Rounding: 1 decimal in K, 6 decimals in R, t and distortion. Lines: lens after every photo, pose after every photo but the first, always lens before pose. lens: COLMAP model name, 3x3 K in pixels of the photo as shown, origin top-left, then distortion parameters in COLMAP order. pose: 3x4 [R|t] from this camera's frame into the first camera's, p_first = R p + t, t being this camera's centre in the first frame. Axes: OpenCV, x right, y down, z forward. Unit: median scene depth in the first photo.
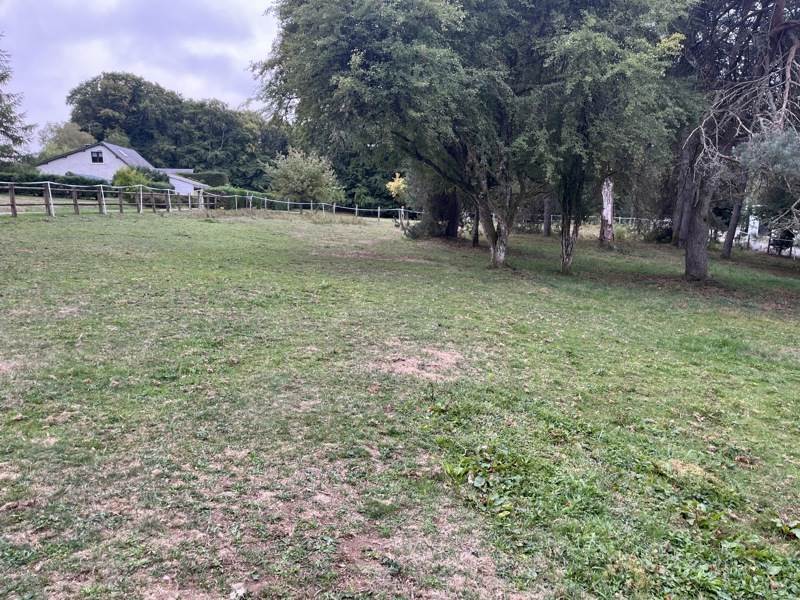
lens RADIAL K [[602.2, 0, 403.7], [0, 602.2, 299.9], [0, 0, 1]] dist [0.065772, -0.089607]
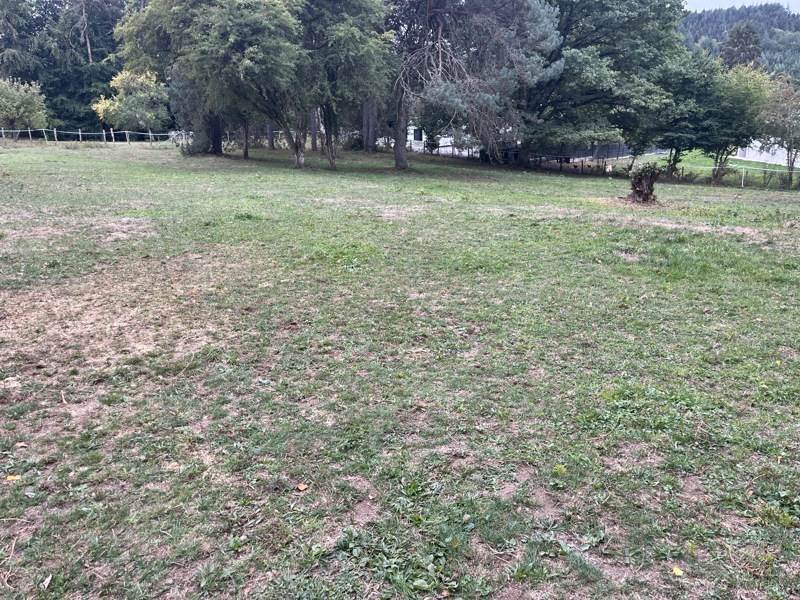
lens RADIAL K [[602.2, 0, 399.1], [0, 602.2, 303.9], [0, 0, 1]] dist [0.065772, -0.089607]
pose [[0.864500, -0.180391, 0.469148, -0.179561], [0.113441, 0.979321, 0.167518, 0.025088], [-0.489665, -0.091599, 0.867086, -0.225977]]
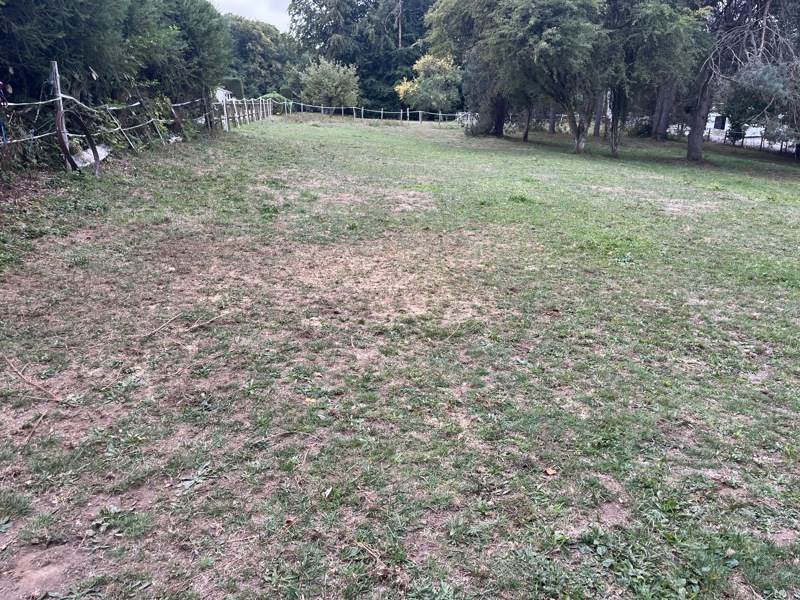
lens RADIAL K [[602.2, 0, 404.5], [0, 602.2, 303.6], [0, 0, 1]] dist [0.065772, -0.089607]
pose [[0.995385, -0.042701, 0.085933, -0.182159], [0.028217, 0.986188, 0.163208, 0.024987], [-0.091715, -0.160030, 0.982842, -0.226381]]
